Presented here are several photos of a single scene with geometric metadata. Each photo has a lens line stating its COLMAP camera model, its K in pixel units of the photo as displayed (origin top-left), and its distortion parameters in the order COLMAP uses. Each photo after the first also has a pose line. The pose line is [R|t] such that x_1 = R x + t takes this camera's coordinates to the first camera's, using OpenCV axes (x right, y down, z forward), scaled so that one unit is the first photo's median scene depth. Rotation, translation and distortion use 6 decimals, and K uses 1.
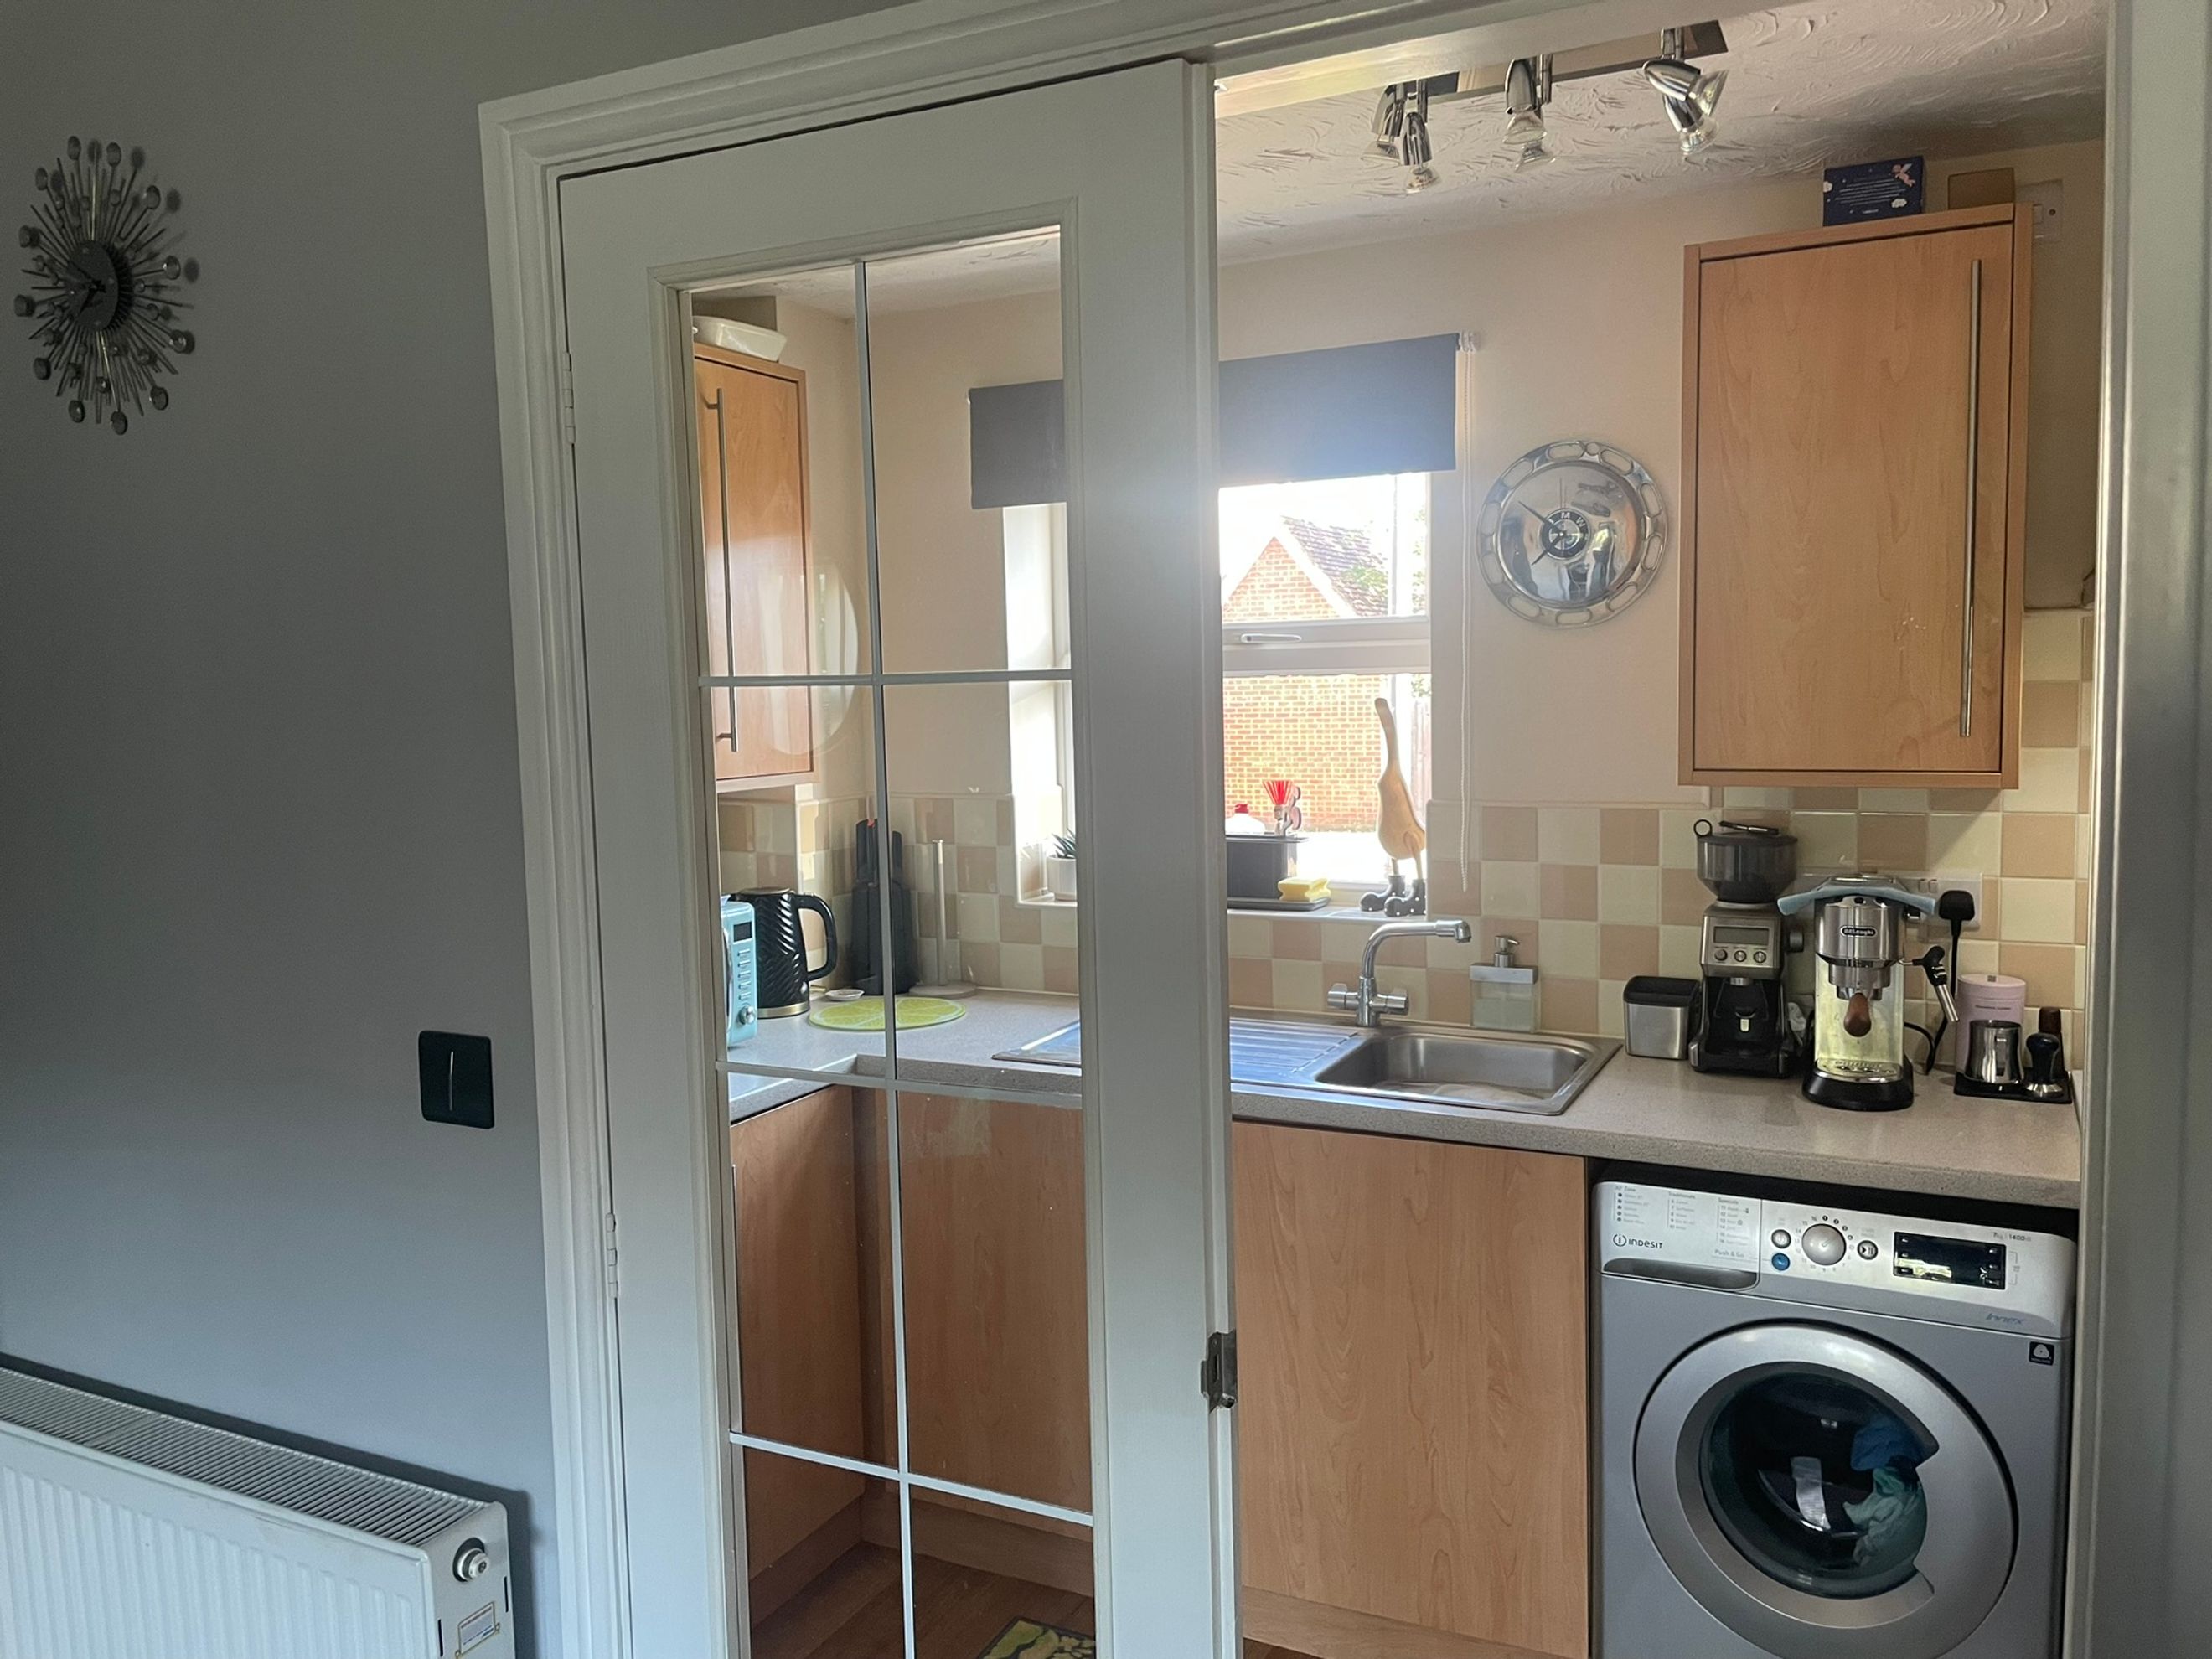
lens RADIAL K [[1674.9, 0, 1099.4], [0, 1674.9, 829.0], [0, 0, 1]] dist [0.073497, -0.104046]
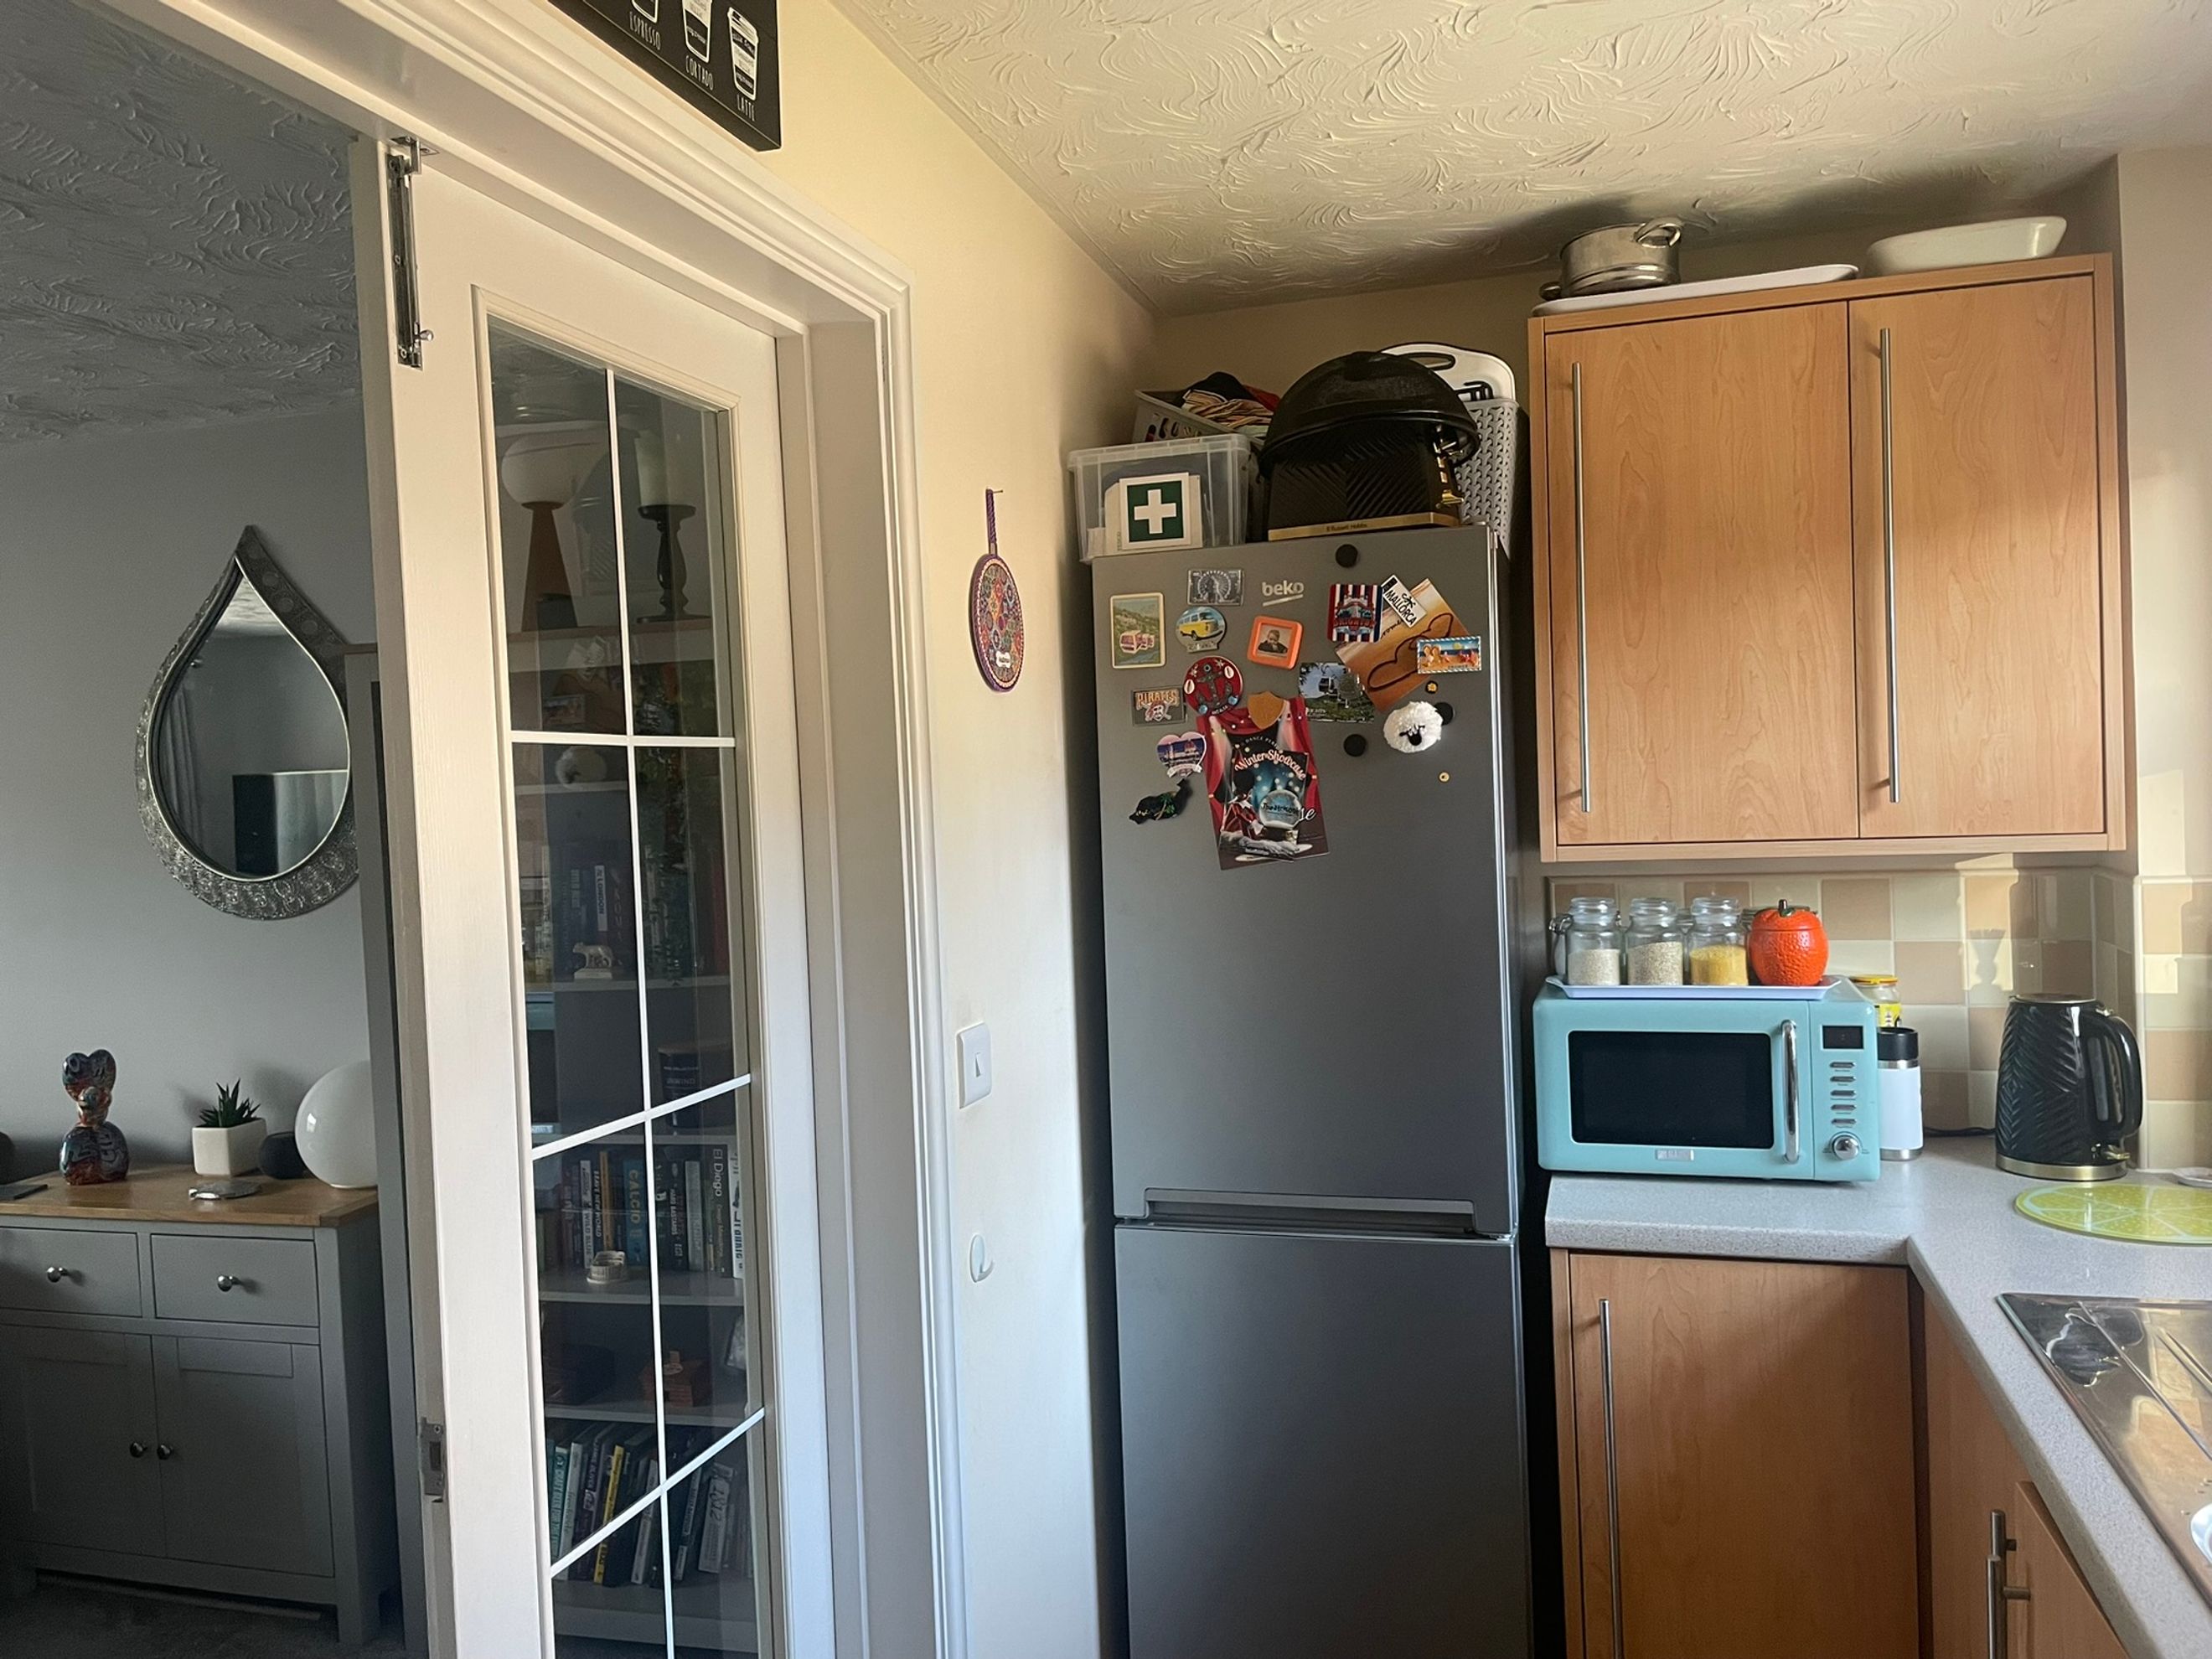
lens RADIAL K [[1674.9, 0, 1106.1], [0, 1674.9, 817.9], [0, 0, 1]] dist [0.073497, -0.104046]
pose [[0.181409, 0.037545, -0.982691, 0.508444], [-0.052030, 0.998238, 0.028534, -0.045943], [0.982030, 0.045953, 0.183043, 0.555671]]
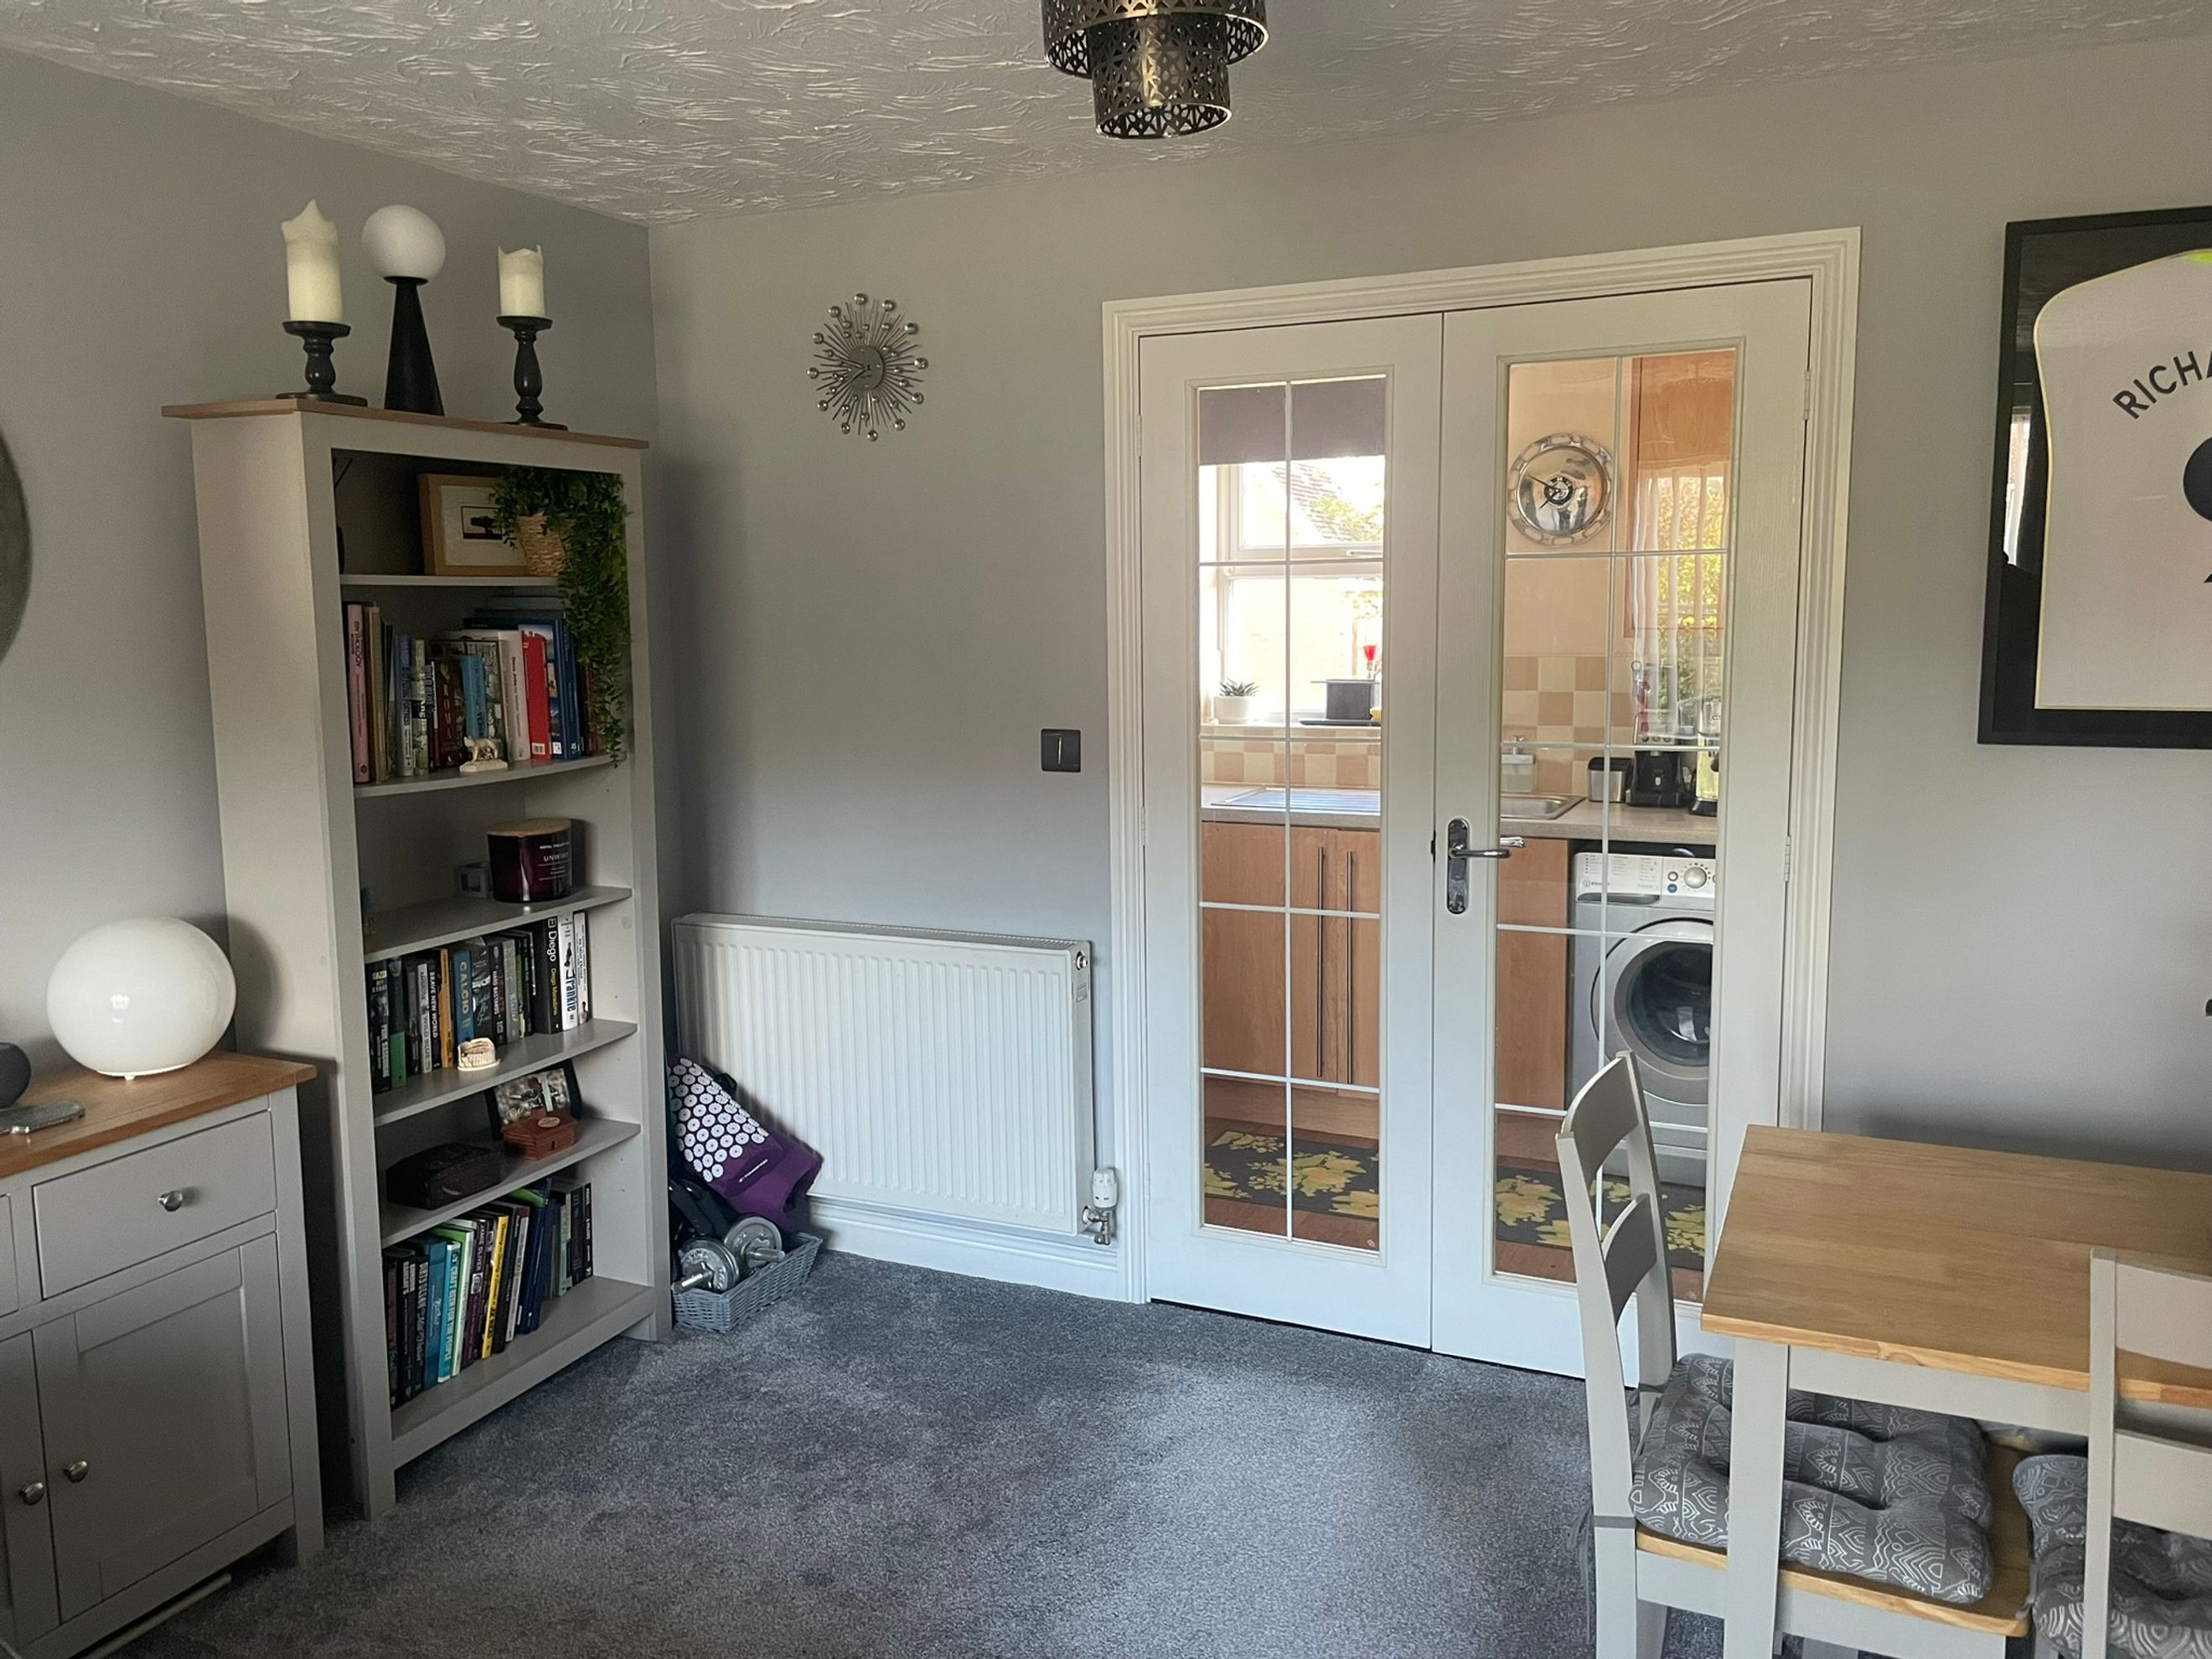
lens RADIAL K [[1674.9, 0, 1103.6], [0, 1674.9, 828.1], [0, 0, 1]] dist [0.073497, -0.104046]
pose [[0.999124, 0.006018, 0.041414, -0.244608], [-0.007839, 0.999002, 0.043966, 0.089737], [-0.041108, -0.044252, 0.998174, -0.670755]]
